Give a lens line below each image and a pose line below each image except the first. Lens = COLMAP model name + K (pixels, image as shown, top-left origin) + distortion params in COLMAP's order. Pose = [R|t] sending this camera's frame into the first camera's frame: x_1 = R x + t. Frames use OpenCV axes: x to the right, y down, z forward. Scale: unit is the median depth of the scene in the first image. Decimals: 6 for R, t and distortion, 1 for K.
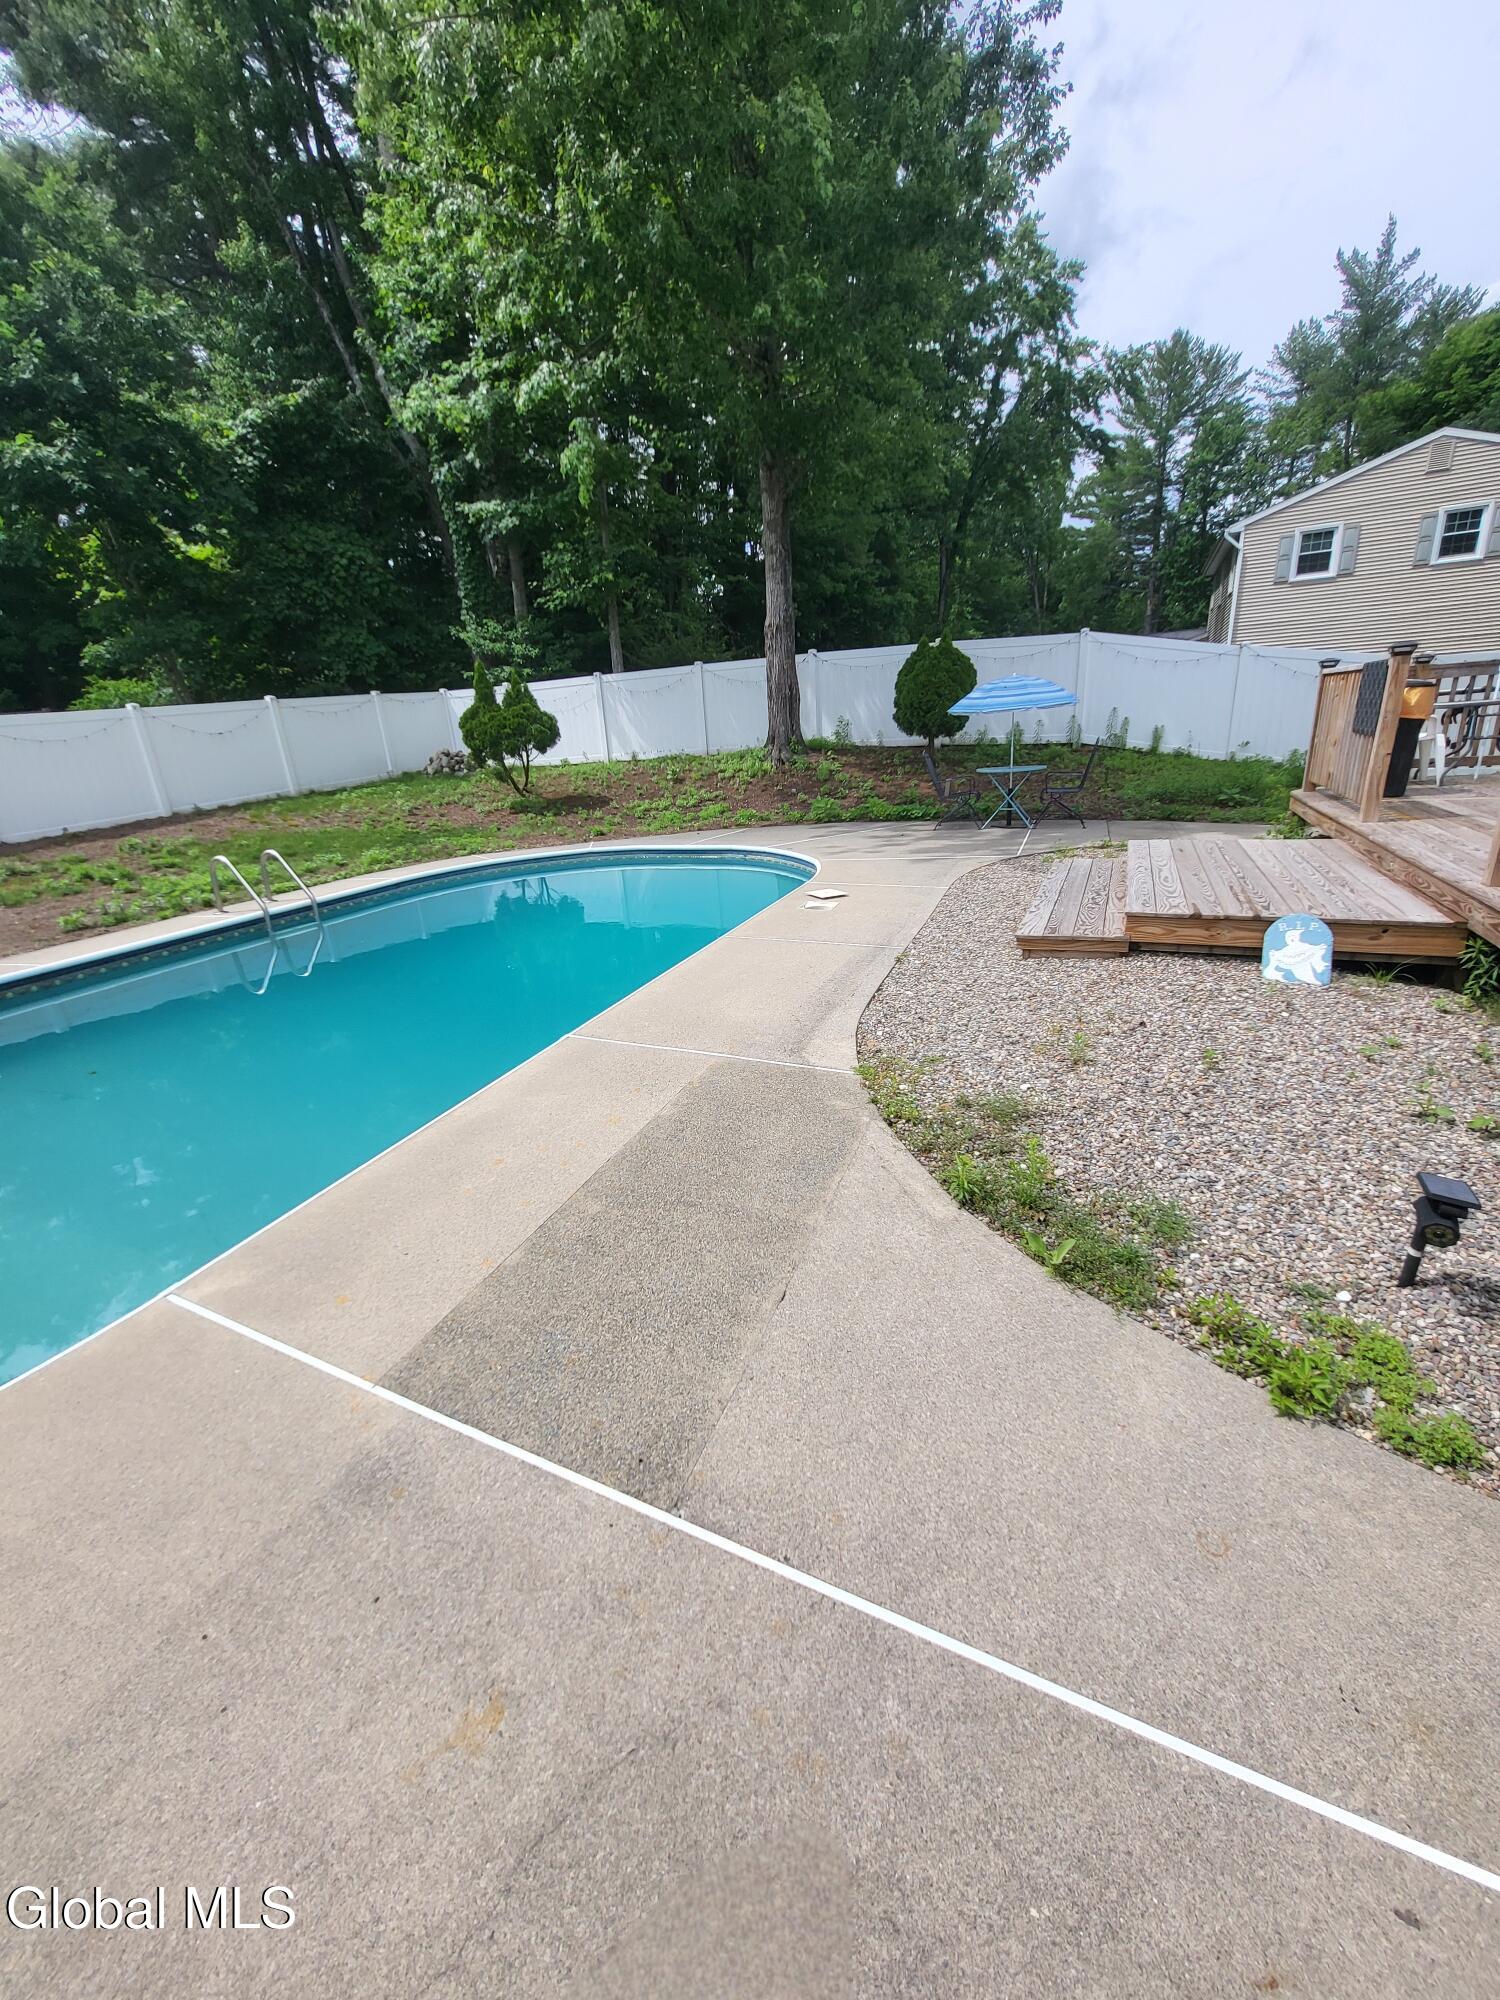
lens RADIAL K [[794.4, 0, 745.8], [0, 794.4, 1001.3], [0, 0, 1]] dist [-0.008013, 0.002054]
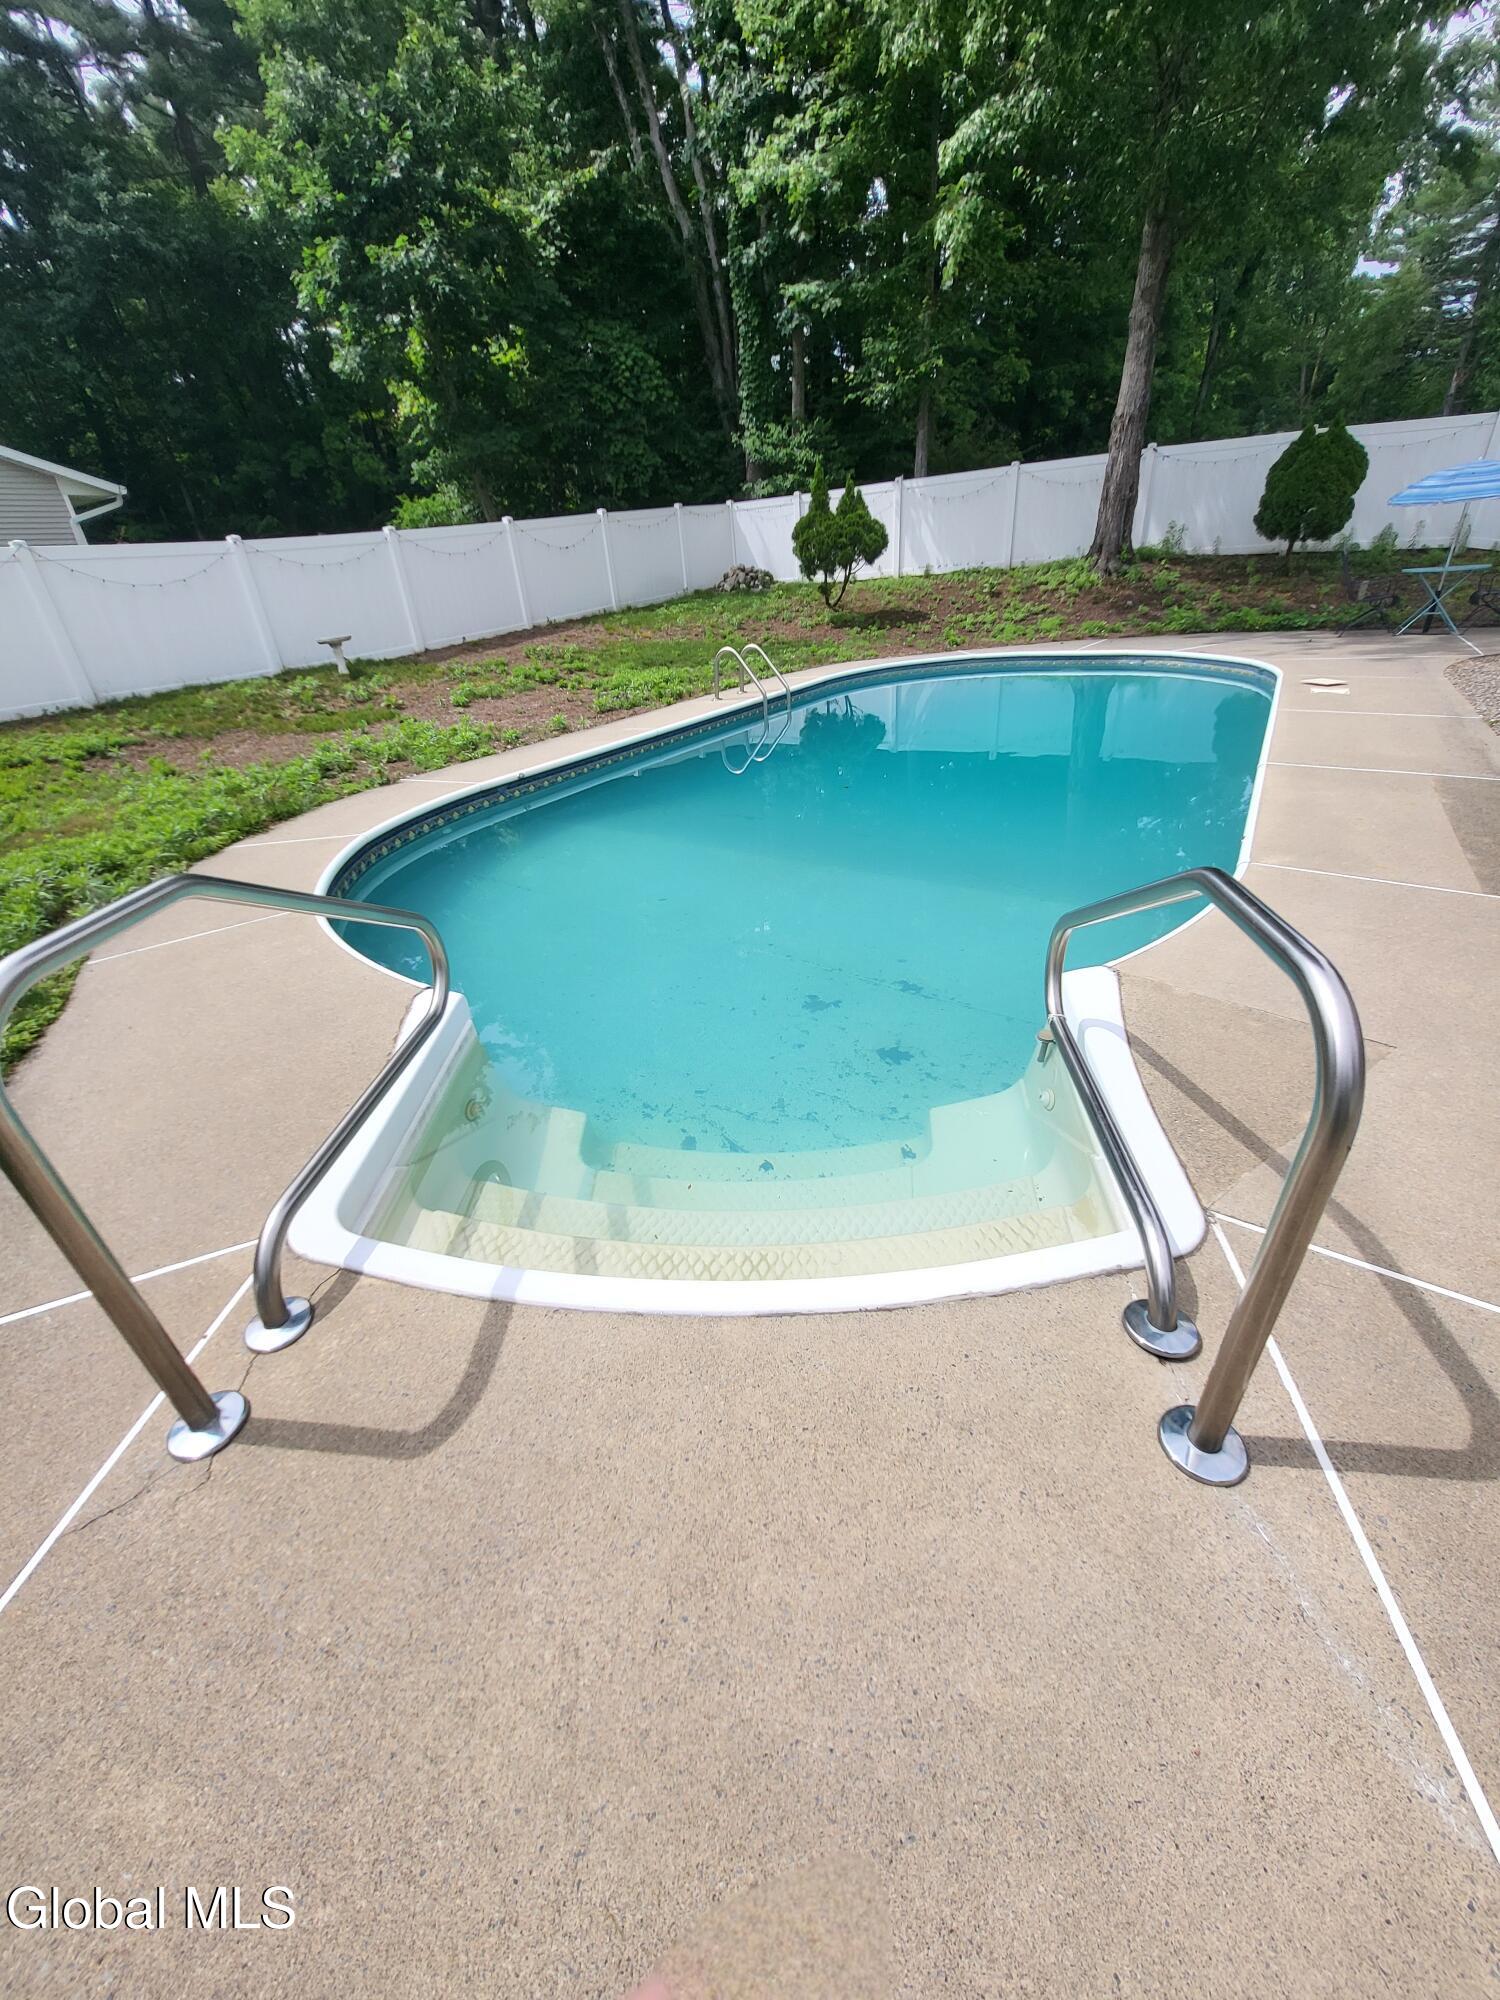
lens RADIAL K [[794.4, 0, 752.1], [0, 794.4, 1002.7], [0, 0, 1]] dist [-0.008013, 0.002054]
pose [[0.984929, 0.075272, -0.155724, -0.189131], [-0.045641, 0.981533, 0.185766, 0.051929], [0.166831, -0.175859, 0.970176, -0.098423]]
